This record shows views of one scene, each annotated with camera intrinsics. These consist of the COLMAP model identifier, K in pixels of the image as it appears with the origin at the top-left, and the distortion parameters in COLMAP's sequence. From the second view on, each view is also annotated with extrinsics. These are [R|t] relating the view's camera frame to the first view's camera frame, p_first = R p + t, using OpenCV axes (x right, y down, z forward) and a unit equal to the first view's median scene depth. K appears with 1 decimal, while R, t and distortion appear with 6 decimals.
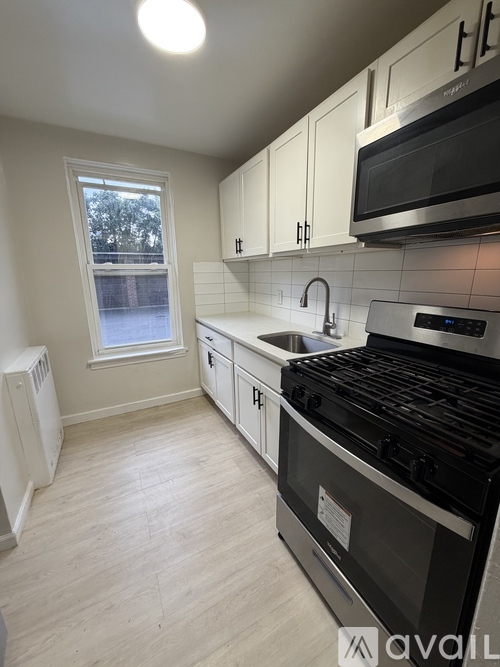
lens RADIAL K [[264.0, 0, 250.0], [0, 264.0, 333.5], [0, 0, 1]] dist [0.000445, 0.000072]
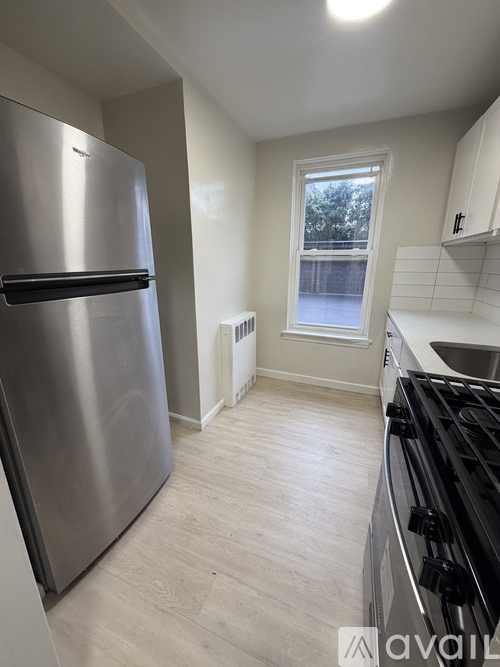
lens RADIAL K [[264.0, 0, 250.0], [0, 264.0, 333.5], [0, 0, 1]] dist [0.000445, 0.000072]
pose [[0.651748, 0.213921, -0.727641, 0.182134], [-0.183091, 0.975401, 0.122766, -0.006815], [0.736004, 0.053212, 0.674883, 0.064082]]
